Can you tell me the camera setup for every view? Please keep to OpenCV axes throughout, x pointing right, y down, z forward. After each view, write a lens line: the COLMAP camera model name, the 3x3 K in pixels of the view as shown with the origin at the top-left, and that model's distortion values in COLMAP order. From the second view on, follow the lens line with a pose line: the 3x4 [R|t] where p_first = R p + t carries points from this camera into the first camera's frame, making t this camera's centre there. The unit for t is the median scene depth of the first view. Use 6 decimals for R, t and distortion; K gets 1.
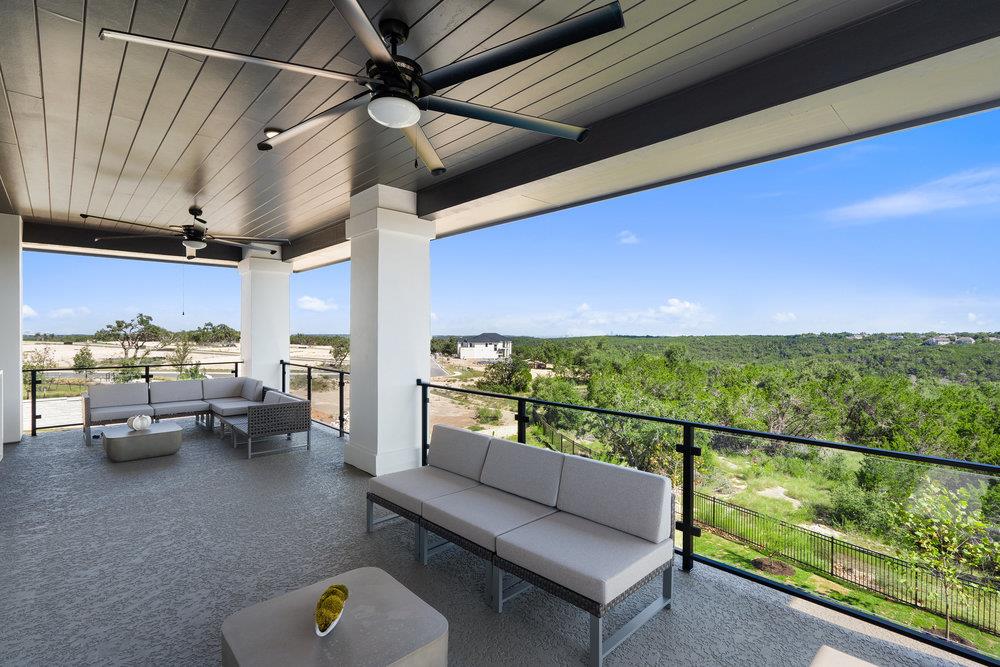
lens RADIAL K [[465.4, 0, 501.2], [0, 465.4, 333.7], [0, 0, 1]] dist [0.009936, -0.000674]
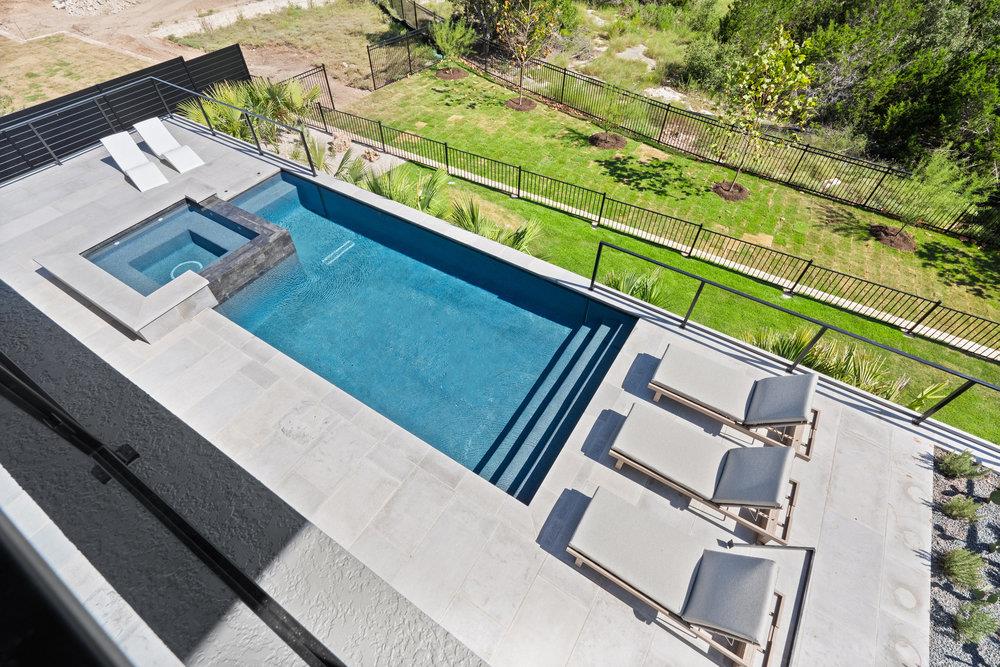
lens RADIAL K [[465.4, 0, 494.6], [0, 465.4, 332.1], [0, 0, 1]] dist [0.009936, -0.000674]
pose [[0.969868, -0.185660, 0.157752, 0.093242], [0.004619, 0.661402, 0.750017, 0.015898], [-0.243586, -0.726689, 0.642331, 0.100053]]
